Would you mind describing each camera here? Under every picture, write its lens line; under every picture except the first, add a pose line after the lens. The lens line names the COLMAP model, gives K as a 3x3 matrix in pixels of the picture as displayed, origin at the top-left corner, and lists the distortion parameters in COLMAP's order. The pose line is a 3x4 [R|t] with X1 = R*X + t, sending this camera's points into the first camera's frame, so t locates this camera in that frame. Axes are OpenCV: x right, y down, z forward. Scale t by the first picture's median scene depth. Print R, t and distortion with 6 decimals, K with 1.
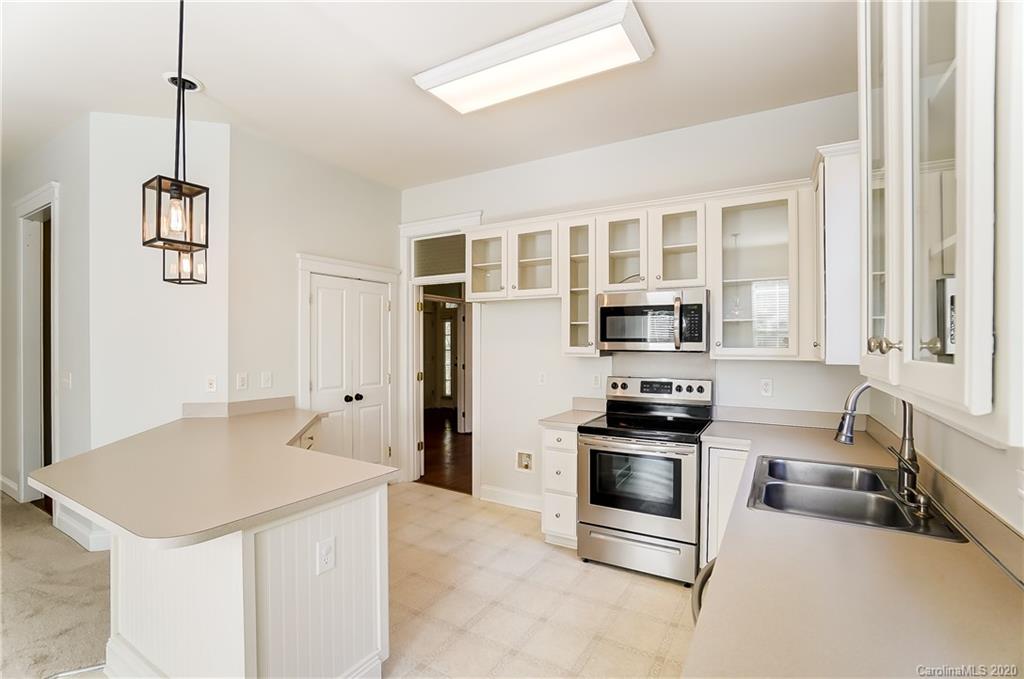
lens RADIAL K [[459.0, 0, 515.2], [0, 459.0, 343.3], [0, 0, 1]] dist [-0.043318, 0.009549]
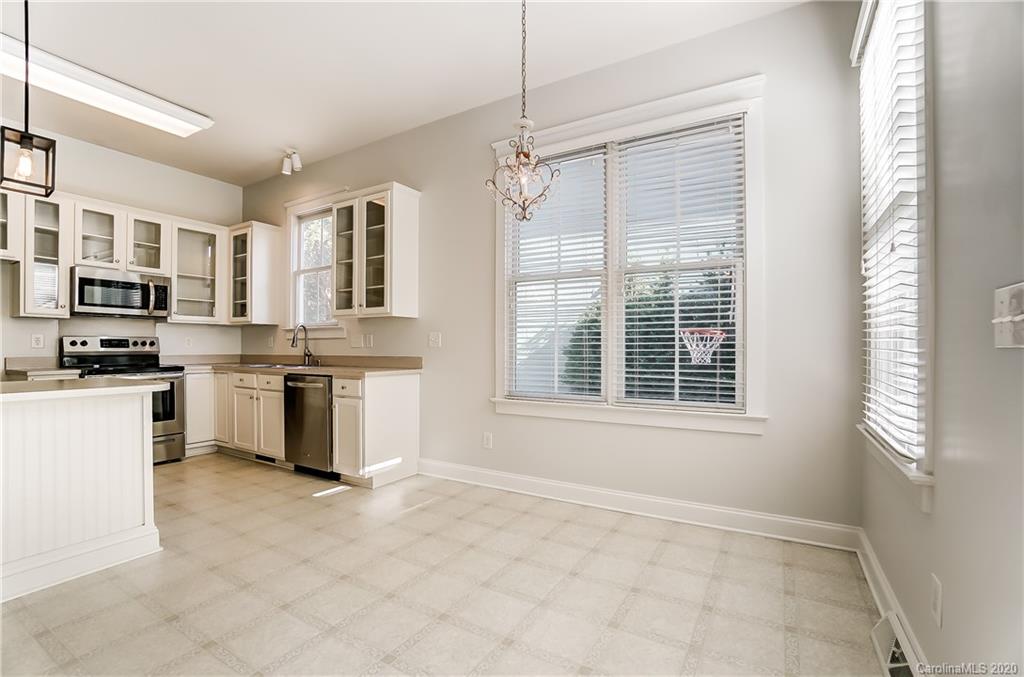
lens RADIAL K [[459.0, 0, 510.1], [0, 459.0, 346.3], [0, 0, 1]] dist [-0.043318, 0.009549]
pose [[0.013876, -0.004387, 0.999894, -0.973835], [-0.001835, 0.999989, 0.004413, 0.097186], [-0.999902, -0.001896, 0.013868, -0.163893]]
